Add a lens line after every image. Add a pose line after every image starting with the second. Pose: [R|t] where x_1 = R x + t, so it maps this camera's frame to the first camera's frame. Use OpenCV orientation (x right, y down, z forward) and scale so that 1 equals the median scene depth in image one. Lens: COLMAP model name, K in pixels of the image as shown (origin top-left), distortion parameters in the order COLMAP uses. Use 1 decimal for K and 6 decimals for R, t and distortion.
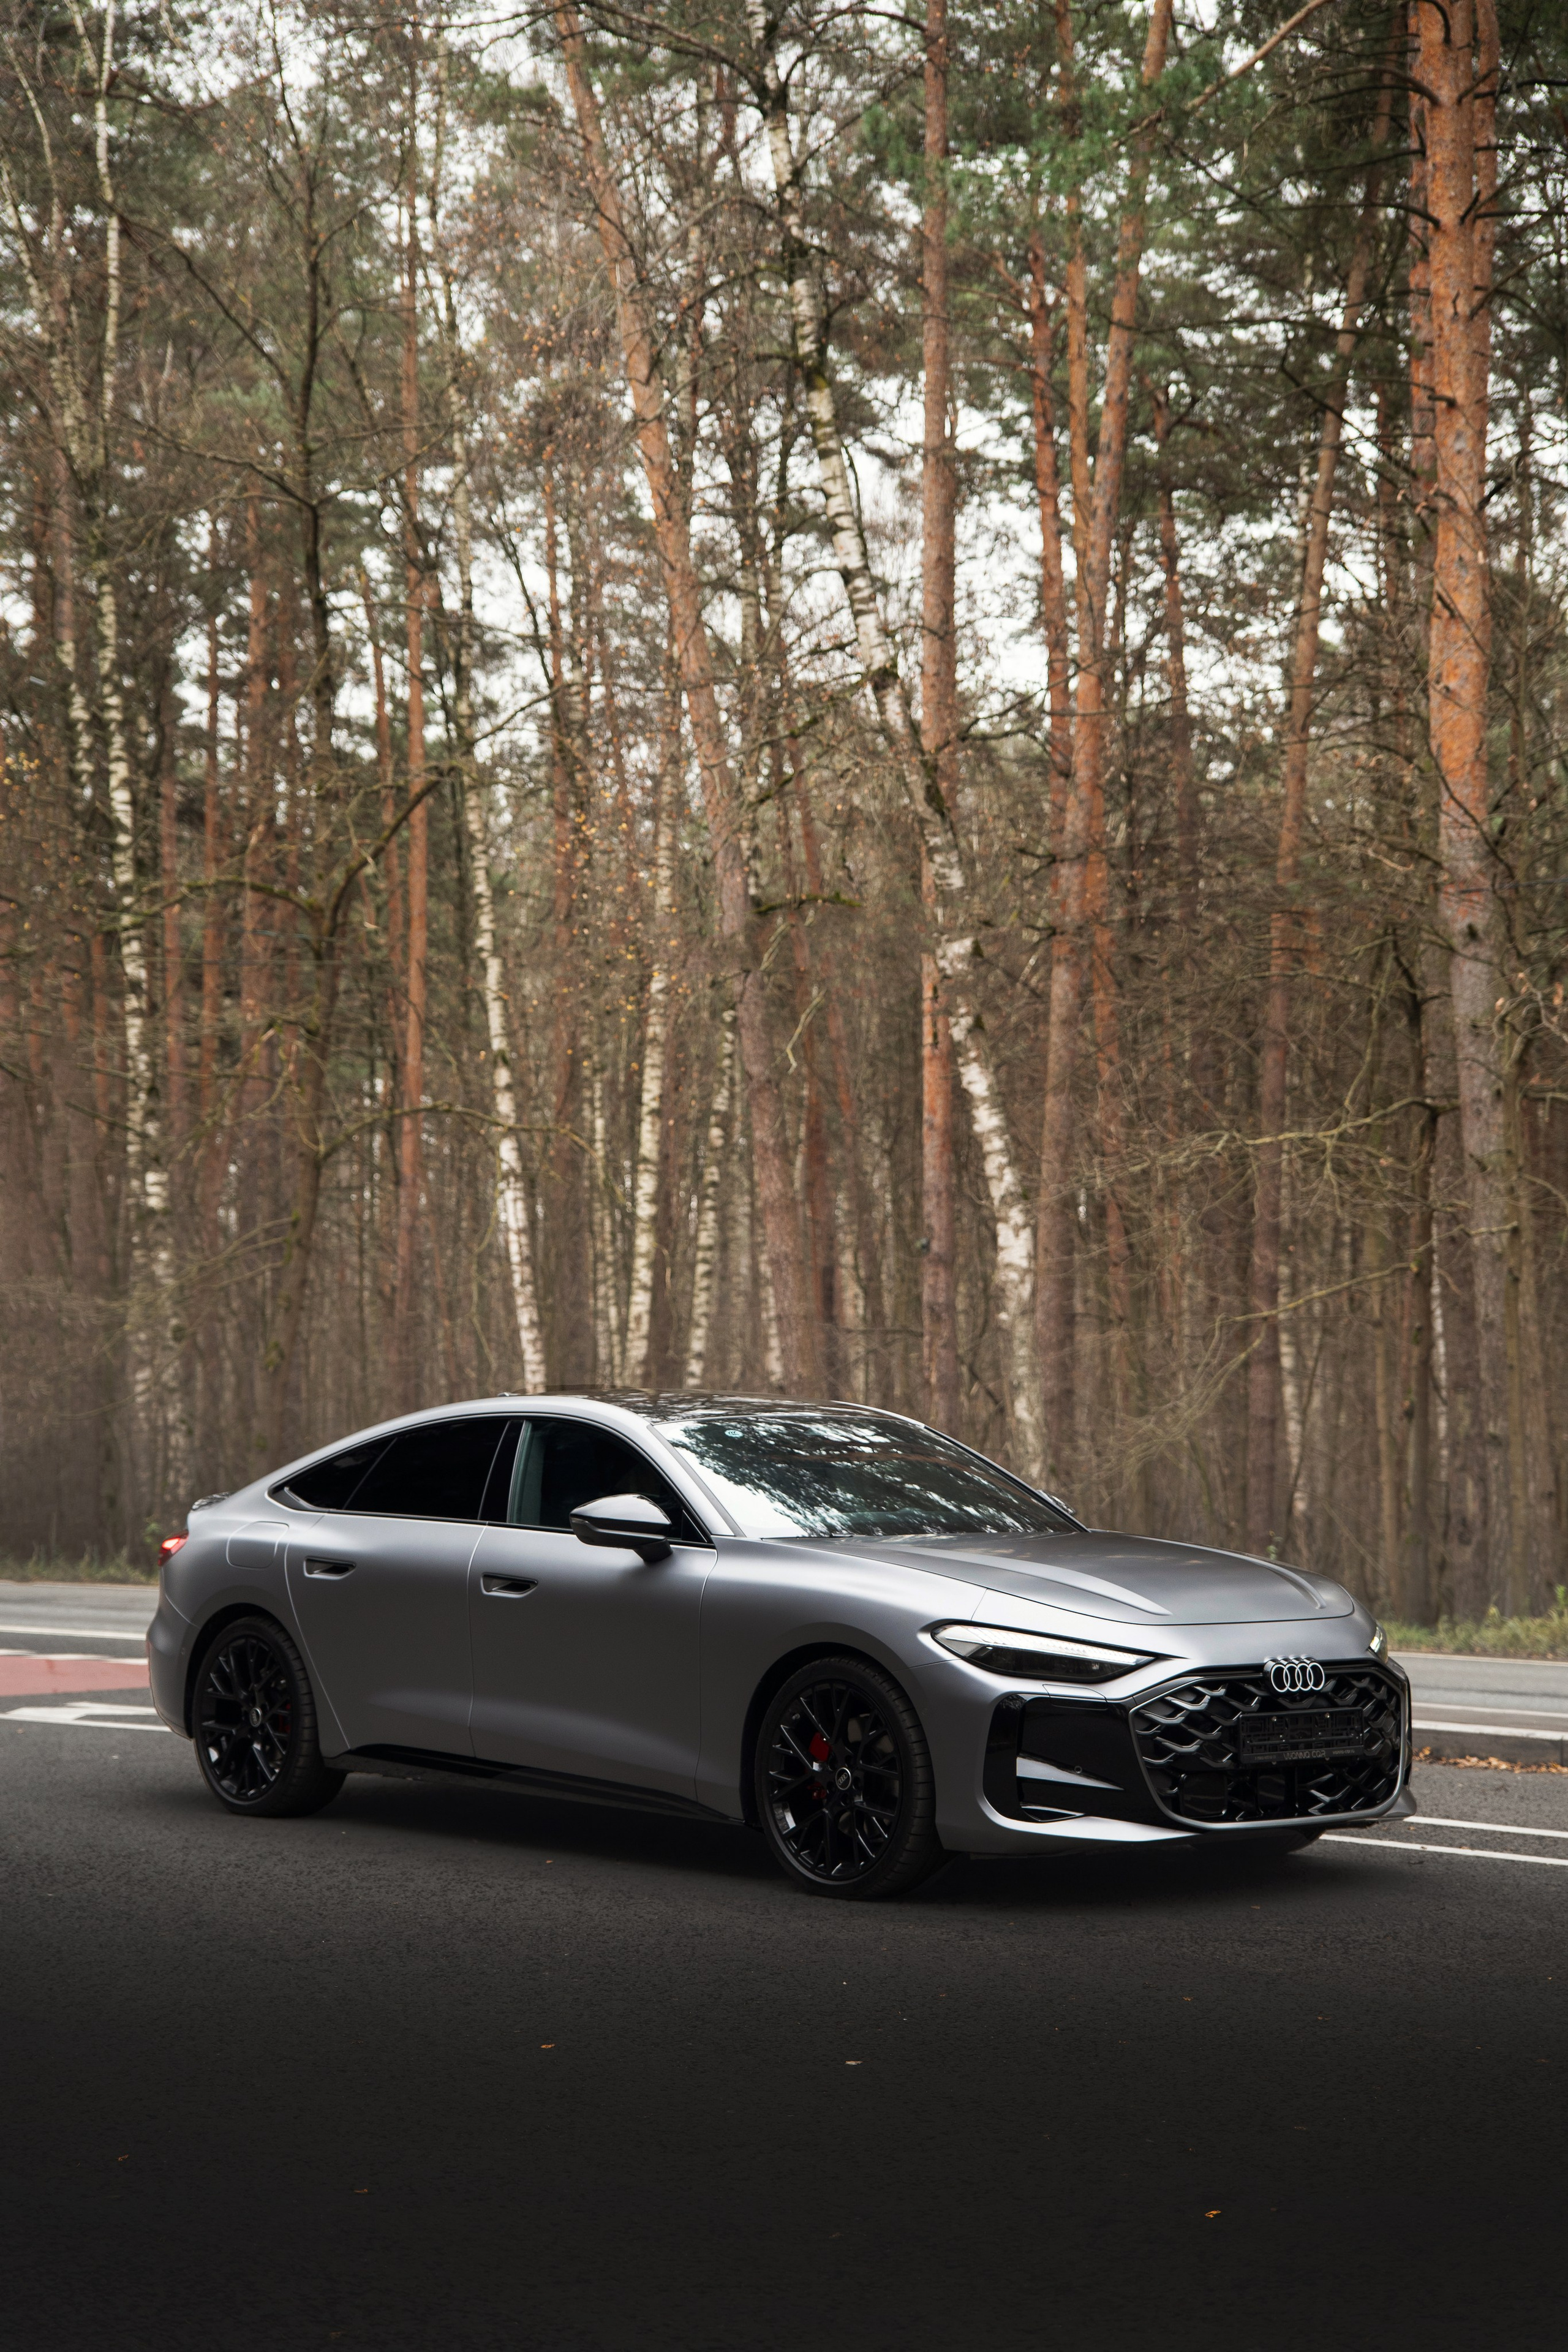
lens RADIAL K [[3718.8, 0, 789.0], [0, 3718.8, 1192.3], [0, 0, 1]] dist [0.188960, 0.000000]
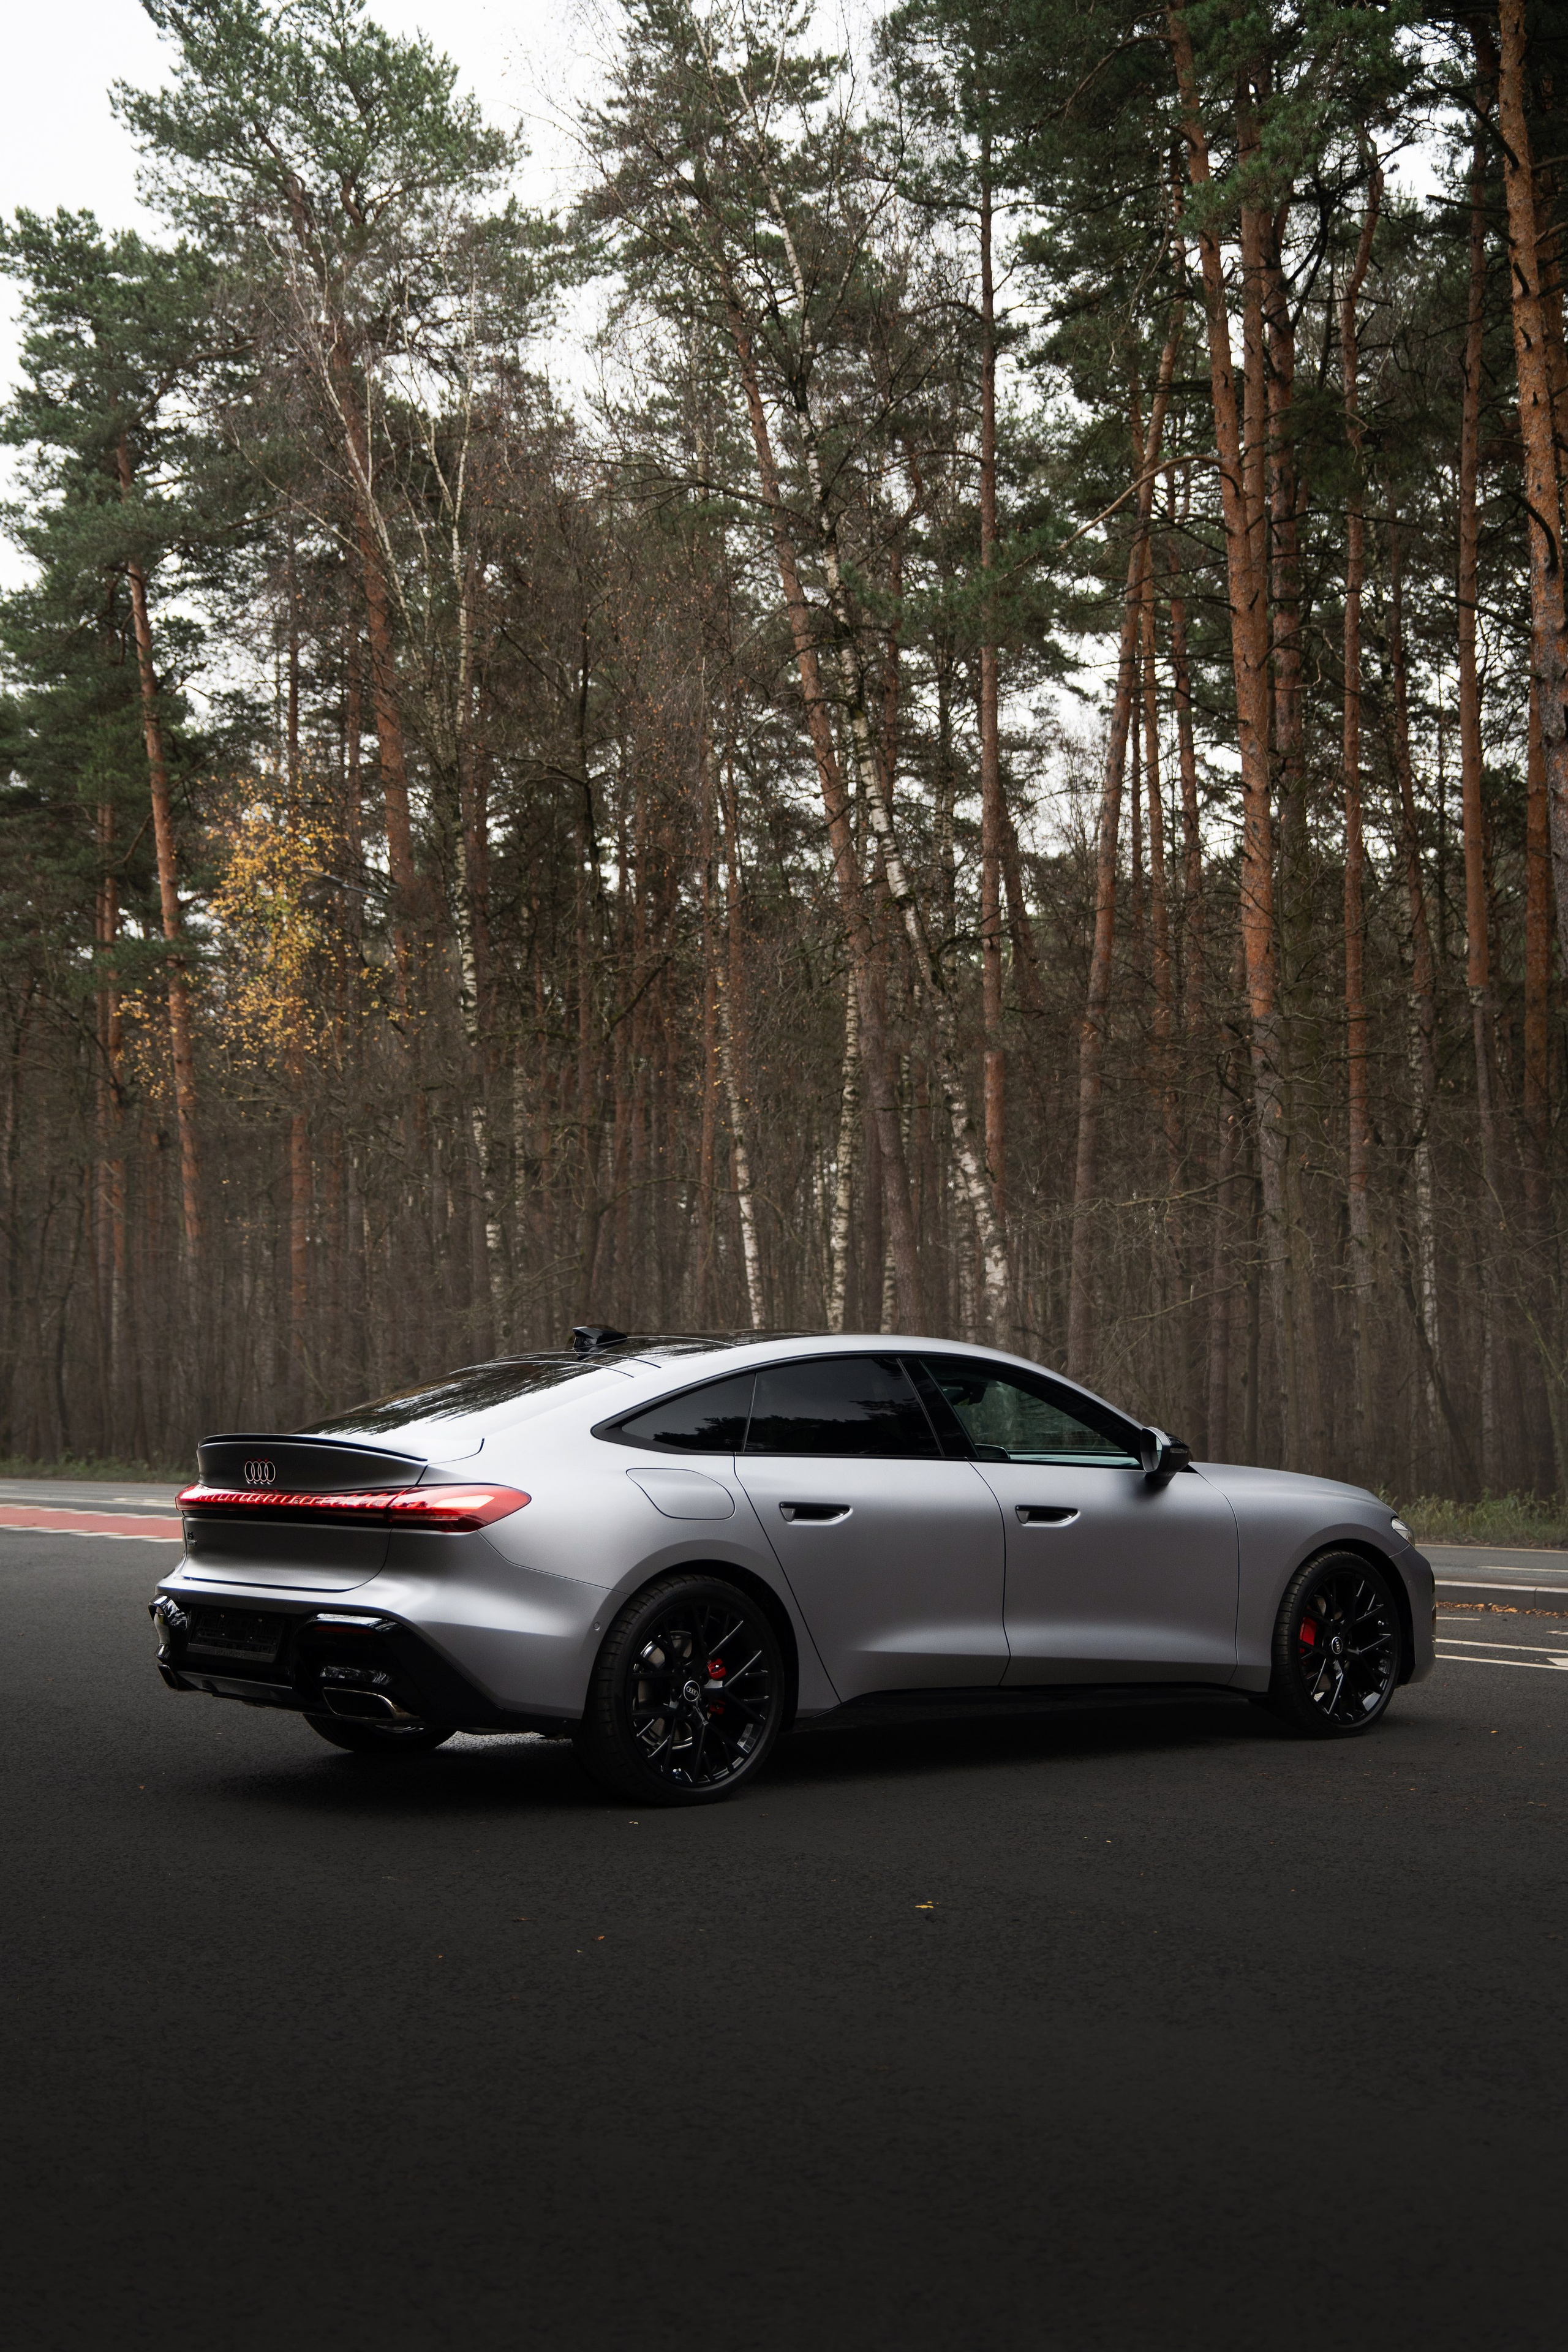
lens RADIAL K [[2881.3, 0, 764.7], [0, 2881.3, 1174.2], [0, 0, 1]] dist [0.041124, 0.000000]
pose [[0.990769, -0.013896, -0.134846, 0.096689], [0.012031, 0.999821, -0.014636, -0.007164], [0.135026, 0.012878, 0.990758, -0.136436]]
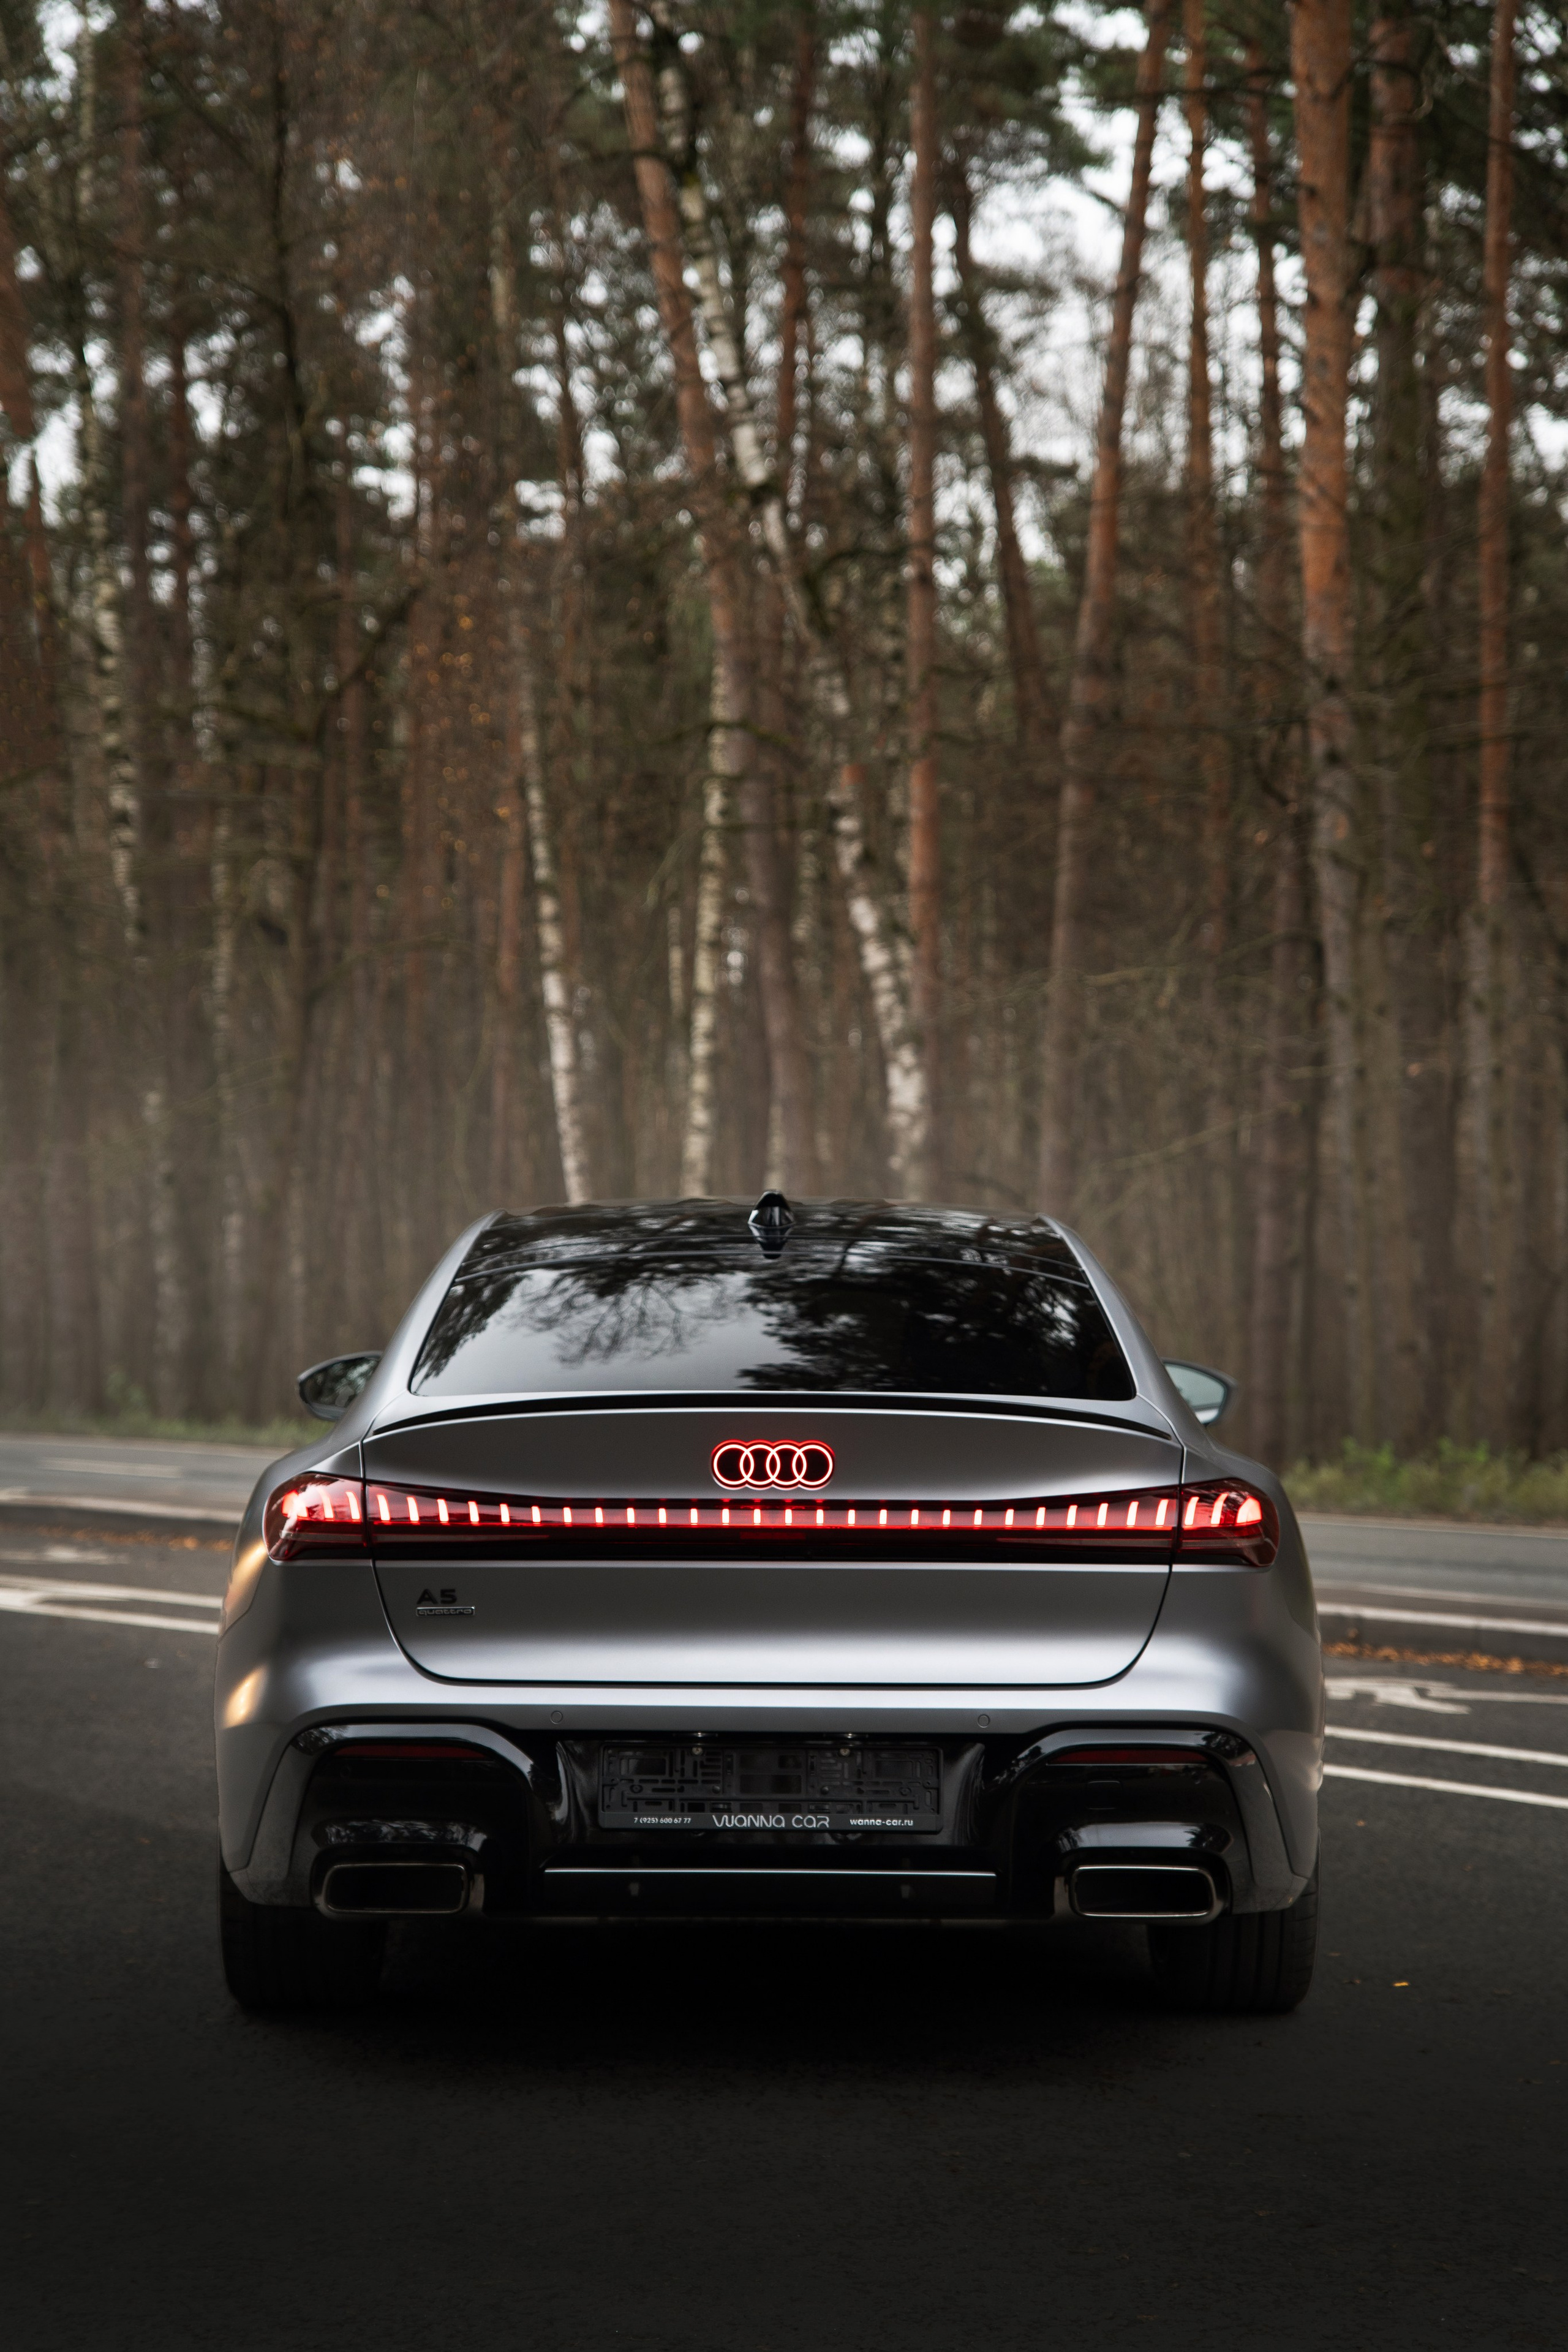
lens RADIAL K [[4174.8, 0, 797.2], [0, 4174.8, 1191.5], [0, 0, 1]] dist [0.258372, 0.000000]
pose [[0.994172, -0.002751, -0.107769, 0.113839], [0.007270, 0.999109, 0.041562, -0.003079], [0.107558, -0.042103, 0.993307, -0.056397]]
